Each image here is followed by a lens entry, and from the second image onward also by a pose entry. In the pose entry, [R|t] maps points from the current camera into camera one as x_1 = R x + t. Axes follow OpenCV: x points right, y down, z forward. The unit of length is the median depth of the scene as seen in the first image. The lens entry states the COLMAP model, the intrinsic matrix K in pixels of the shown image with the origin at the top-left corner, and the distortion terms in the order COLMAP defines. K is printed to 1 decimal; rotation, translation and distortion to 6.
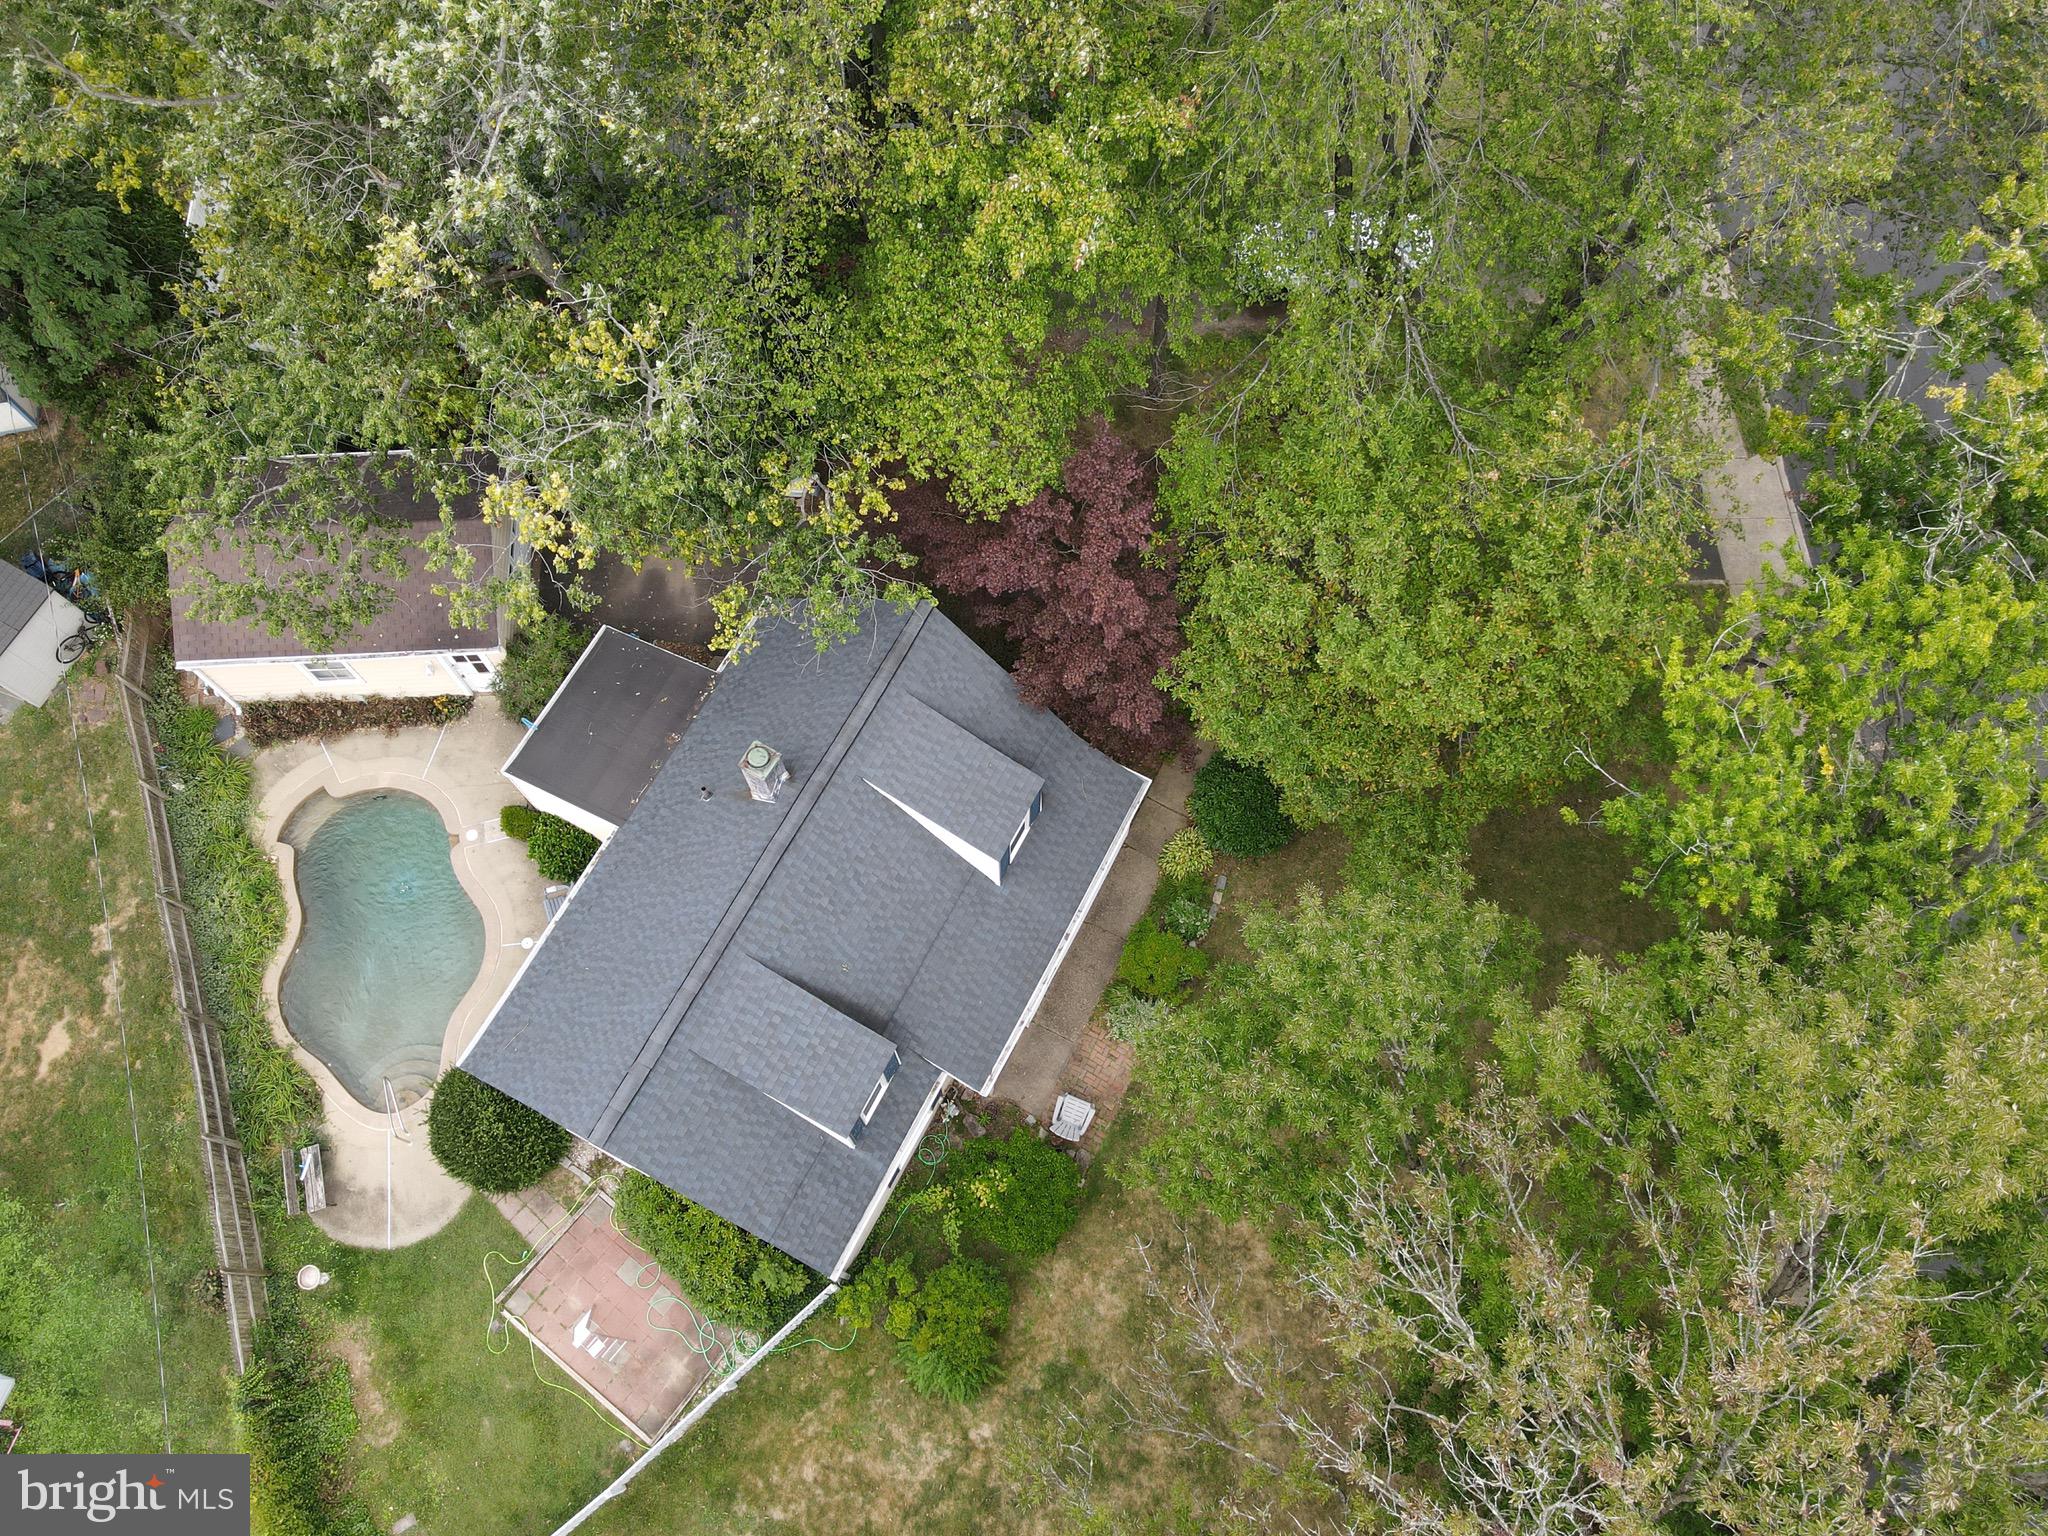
lens RADIAL K [[1487.9, 0, 1024.0], [0, 1487.9, 768.0], [0, 0, 1]] dist [0.018710, 0.006761]
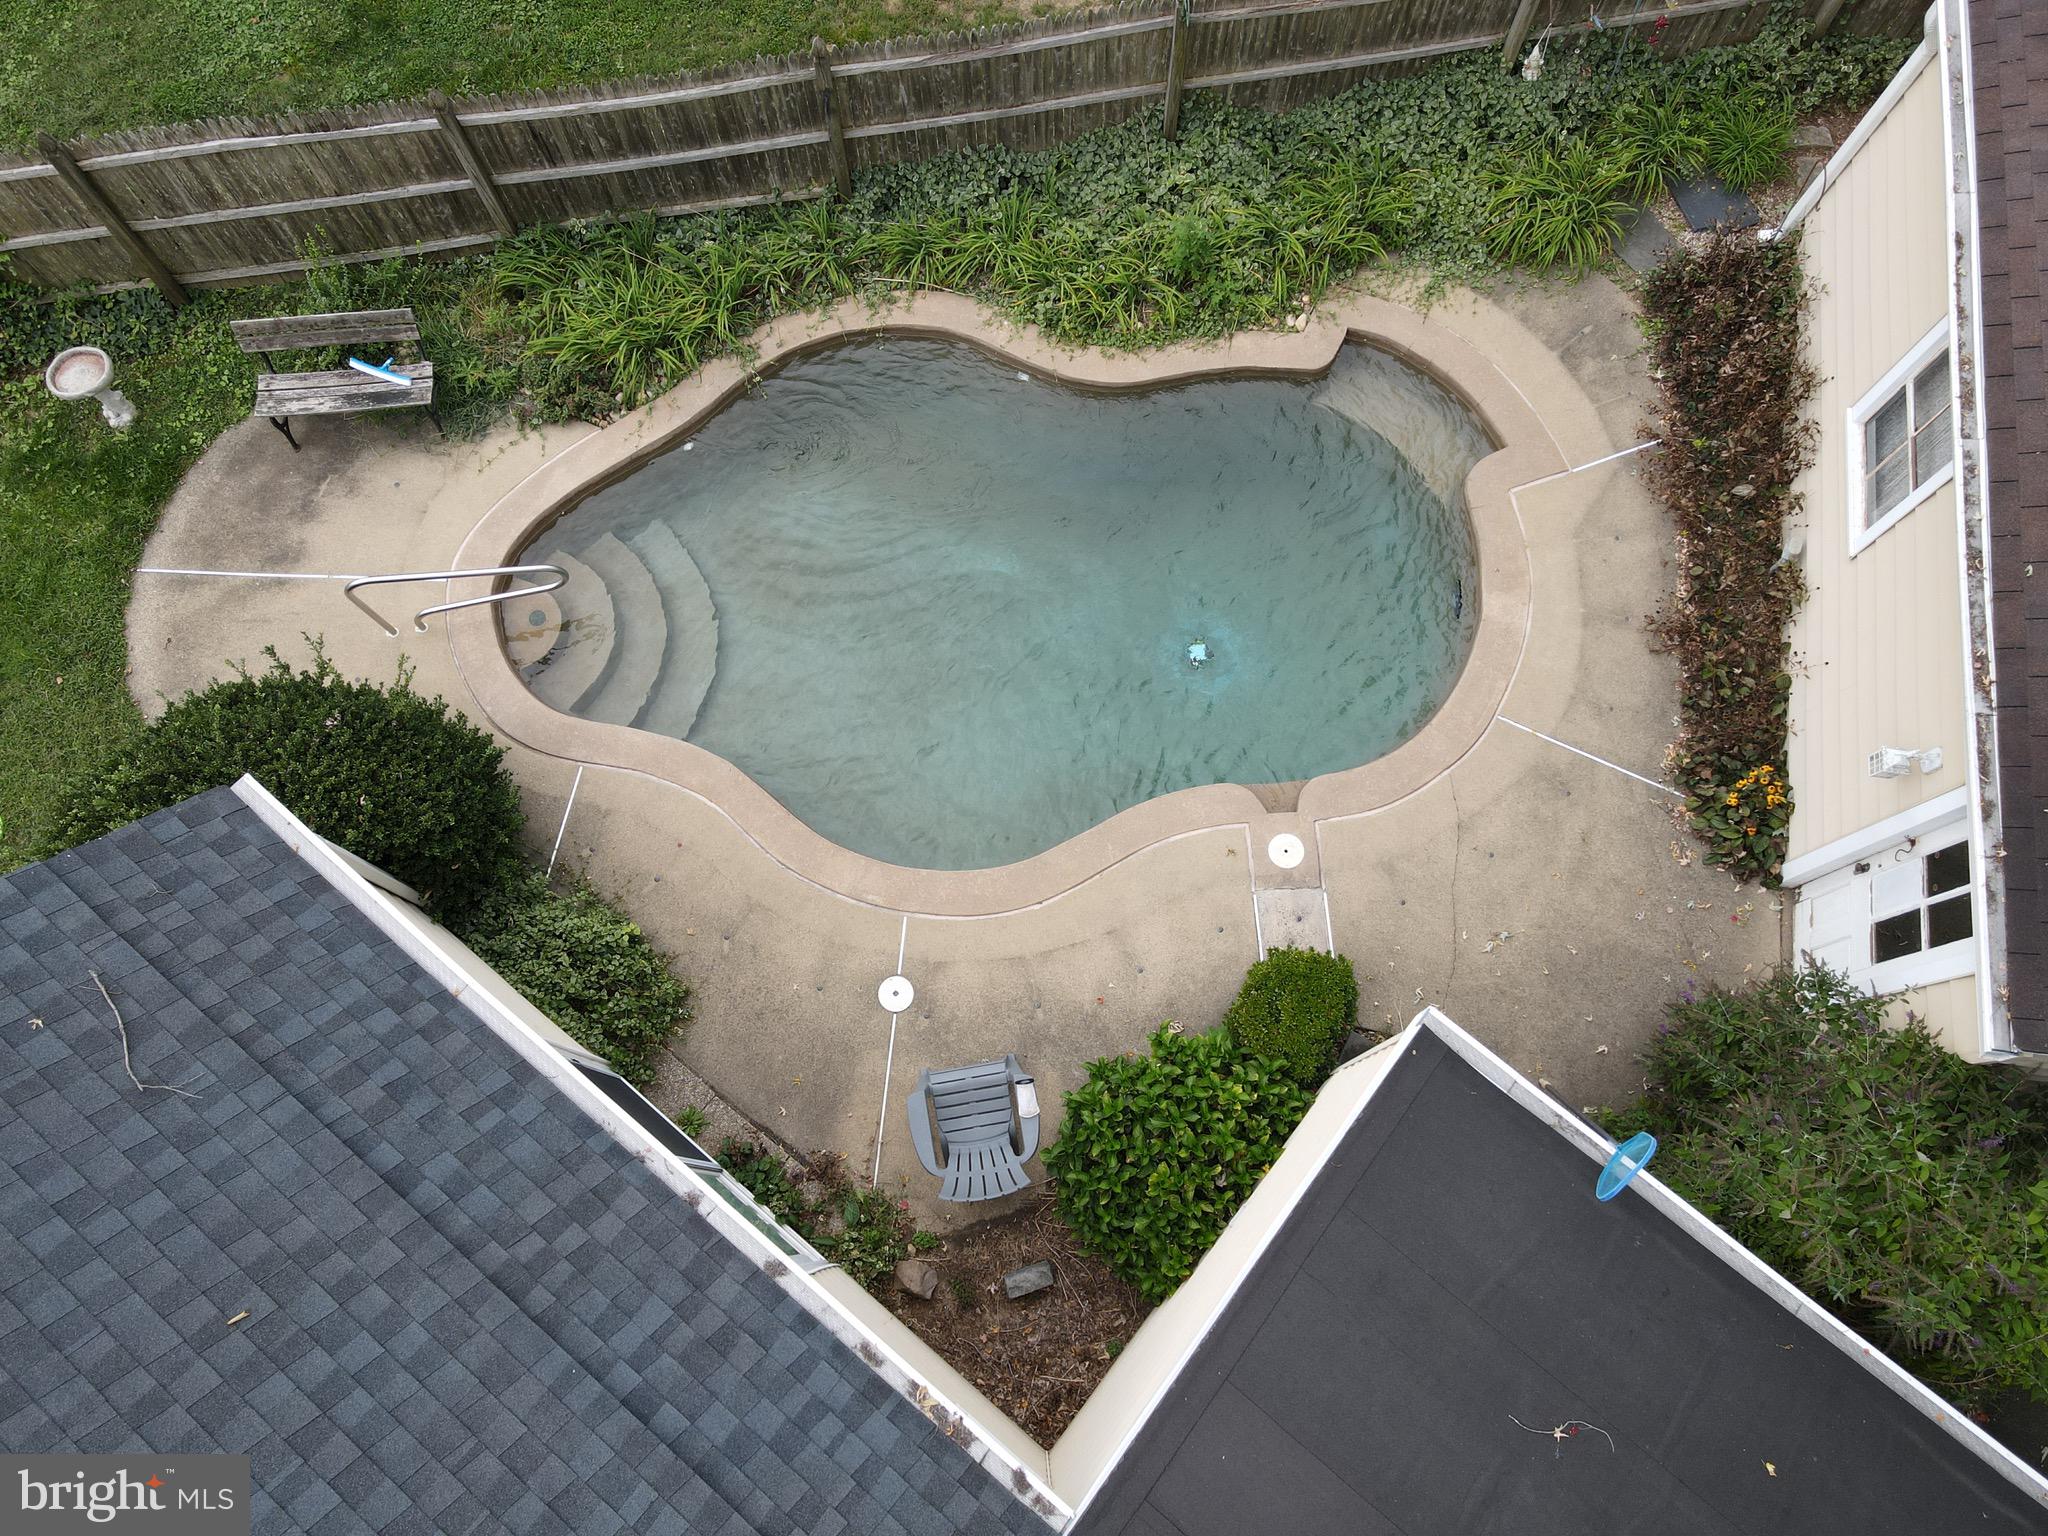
lens RADIAL K [[1487.9, 0, 1024.0], [0, 1487.9, 768.0], [0, 0, 1]] dist [0.018710, 0.006761]
pose [[-0.202813, 0.935493, -0.289344, -0.318615], [-0.905692, -0.066872, 0.418629, -0.040318], [0.372275, 0.346960, 0.860831, 0.787423]]
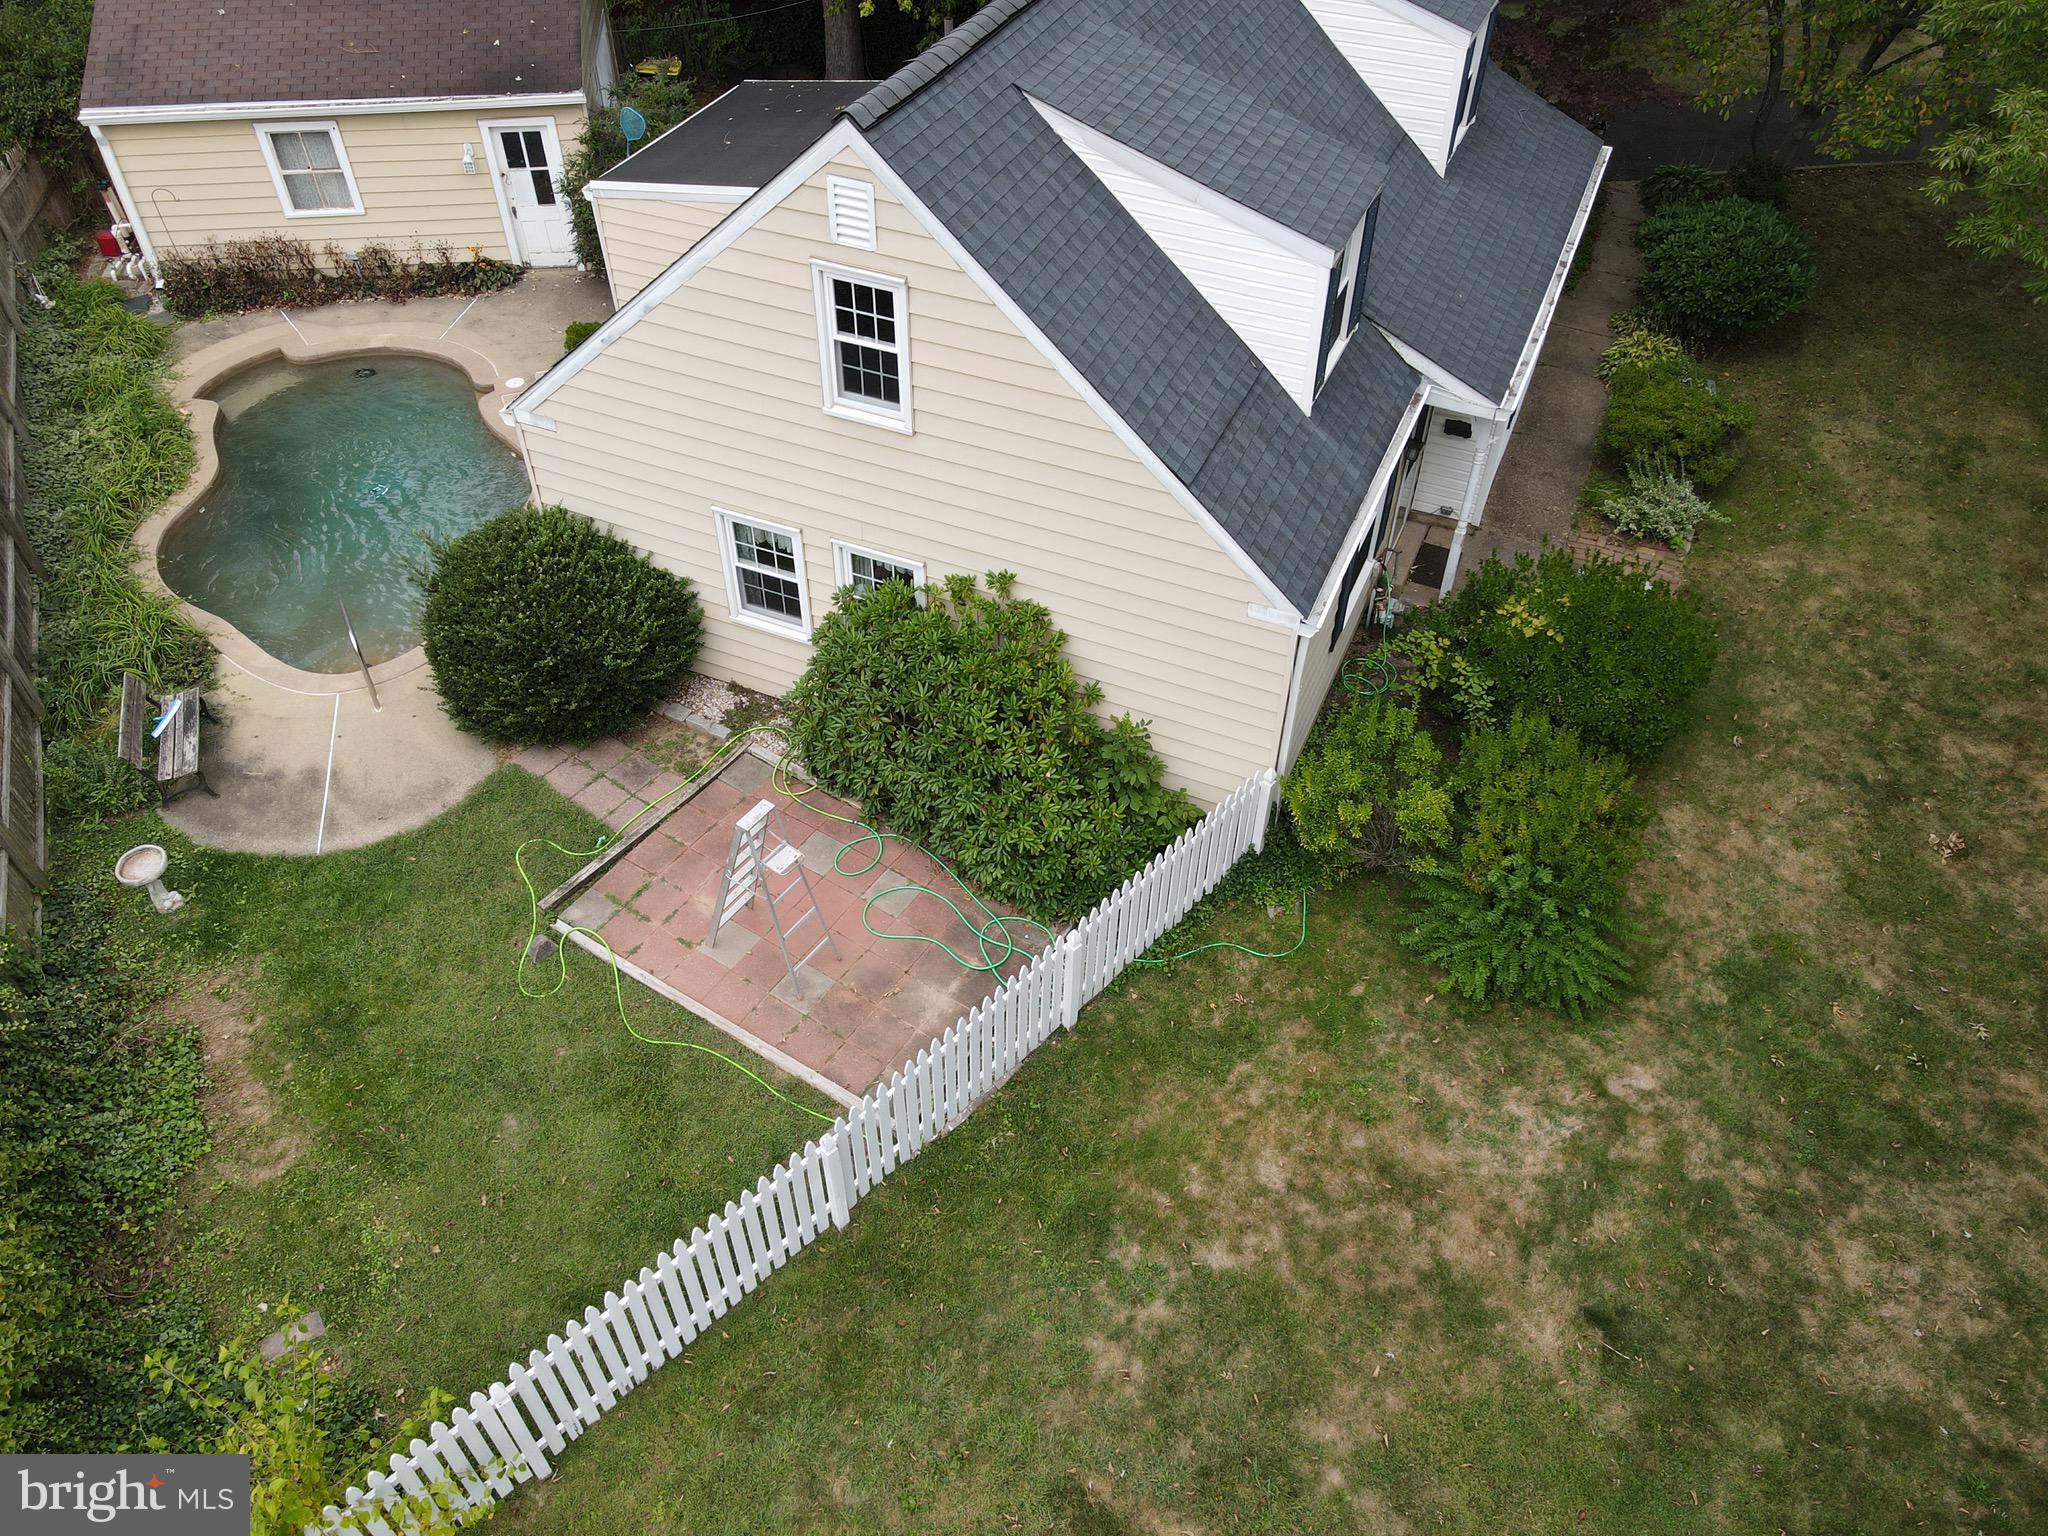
lens RADIAL K [[1487.9, 0, 1024.0], [0, 1487.9, 768.0], [0, 0, 1]] dist [0.018710, 0.006761]
pose [[0.997395, -0.051715, 0.050292, -0.221349], [0.067477, 0.915356, -0.396951, 0.510250], [-0.025507, 0.399310, 0.916461, 0.545139]]
